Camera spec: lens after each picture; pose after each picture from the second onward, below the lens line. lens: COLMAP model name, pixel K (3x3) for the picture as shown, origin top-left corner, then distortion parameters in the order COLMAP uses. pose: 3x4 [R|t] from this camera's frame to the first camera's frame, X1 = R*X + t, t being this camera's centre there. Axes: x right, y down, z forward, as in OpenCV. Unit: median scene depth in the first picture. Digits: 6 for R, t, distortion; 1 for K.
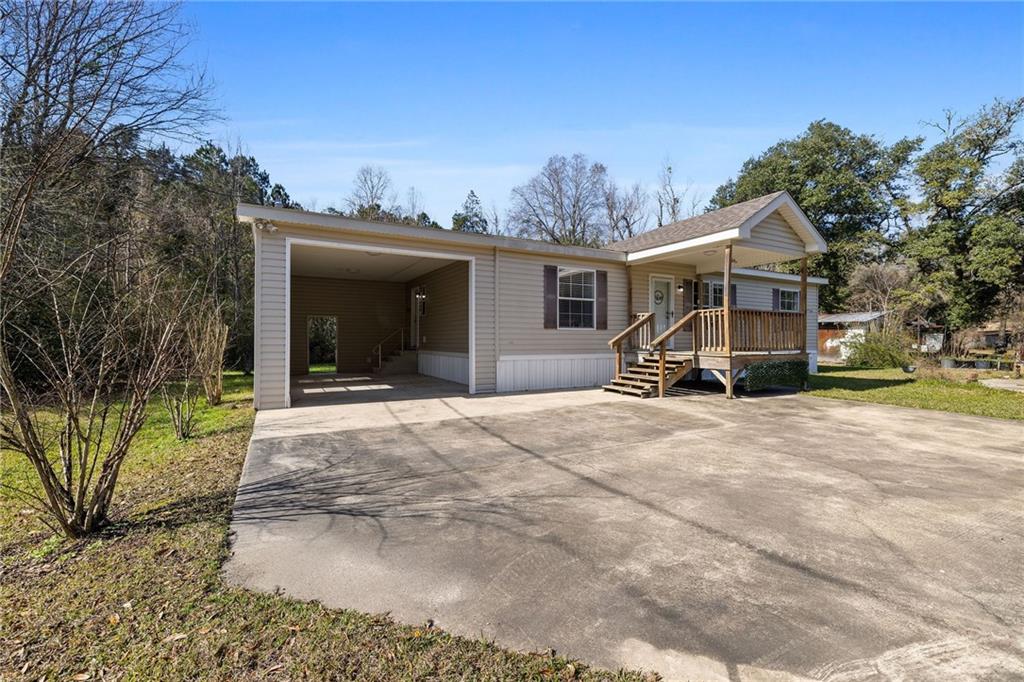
lens RADIAL K [[431.1, 0, 514.0], [0, 431.1, 338.6], [0, 0, 1]] dist [-0.001421, 0.000195]
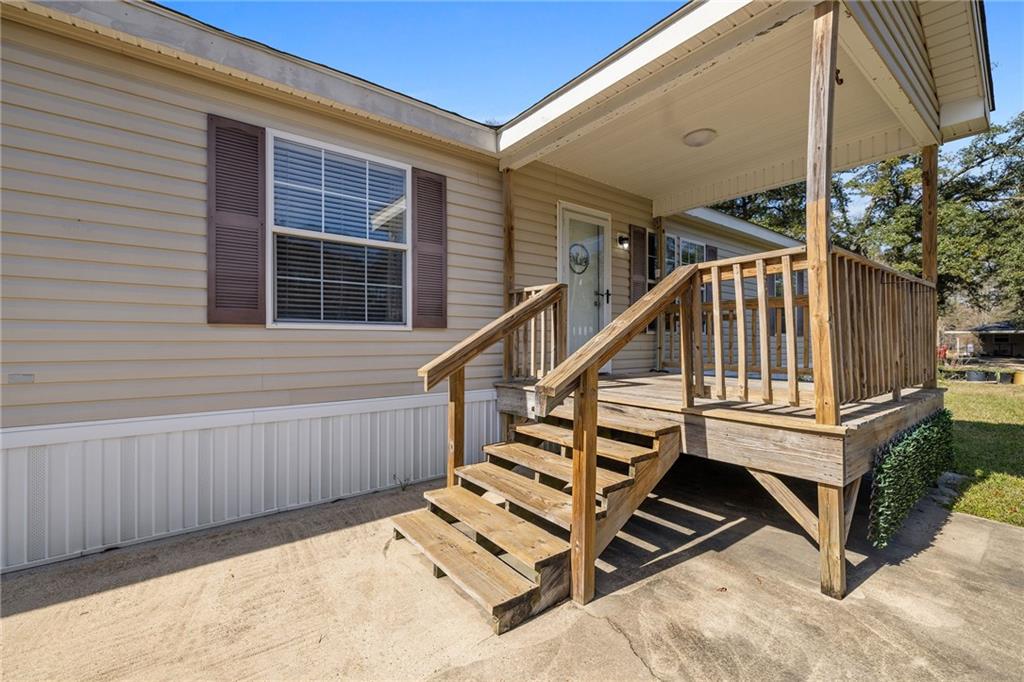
lens RADIAL K [[431.1, 0, 514.0], [0, 431.1, 338.6], [0, 0, 1]] dist [-0.001421, 0.000195]
pose [[0.987183, -0.002667, 0.159568, 0.221941], [0.003594, 0.999978, -0.005520, -0.010576], [-0.159550, 0.006022, 0.987172, 0.639313]]
